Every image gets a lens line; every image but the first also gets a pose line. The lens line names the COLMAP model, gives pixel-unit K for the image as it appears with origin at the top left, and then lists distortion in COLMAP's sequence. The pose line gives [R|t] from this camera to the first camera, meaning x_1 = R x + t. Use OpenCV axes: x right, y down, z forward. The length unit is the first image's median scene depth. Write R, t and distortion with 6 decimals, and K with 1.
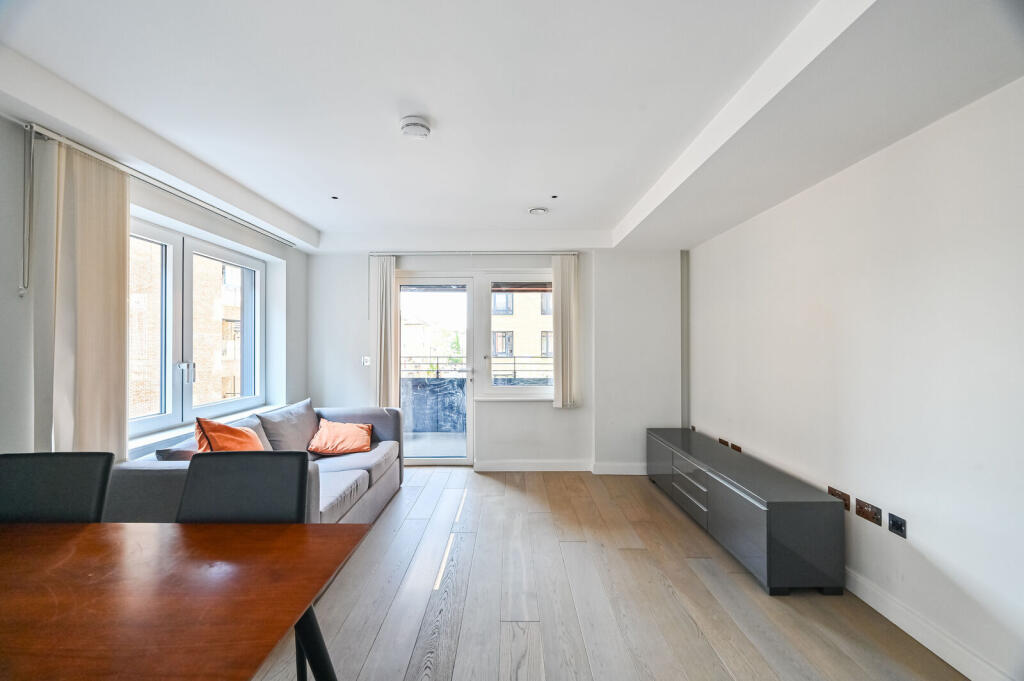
lens RADIAL K [[413.9, 0, 511.6], [0, 413.9, 345.2], [0, 0, 1]] dist [-0.000003, 0.000061]
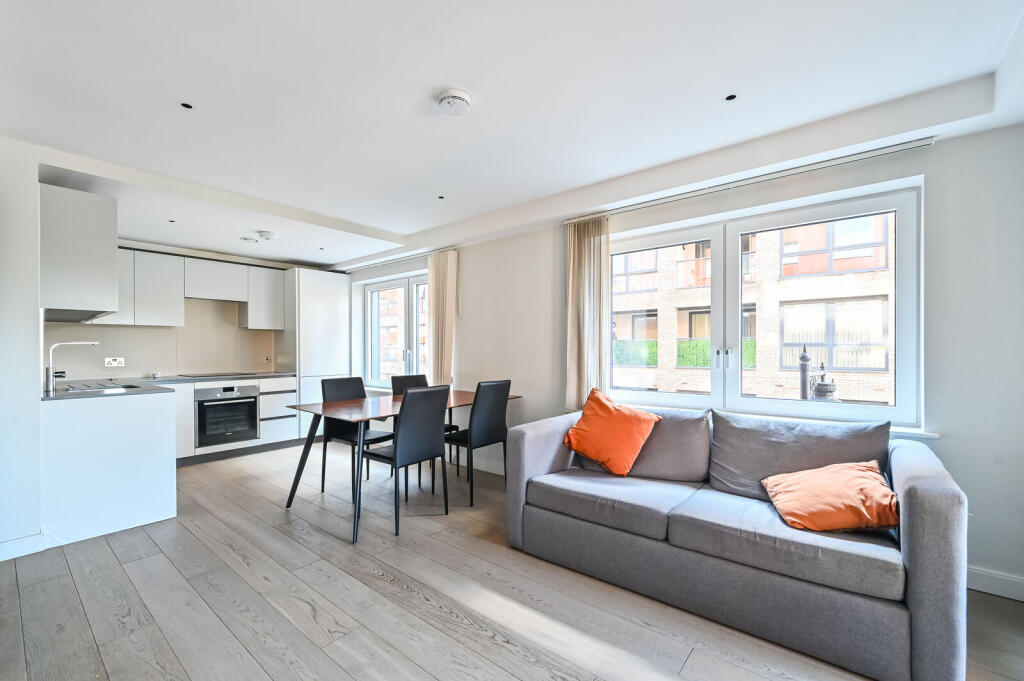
lens RADIAL K [[413.9, 0, 511.6], [0, 413.9, 345.2], [0, 0, 1]] dist [-0.000003, 0.000061]
pose [[-0.621724, 0.004754, -0.783222, 0.456995], [0.006714, 0.999977, 0.000740, 0.042949], [0.783207, -0.004799, -0.621742, 1.727441]]
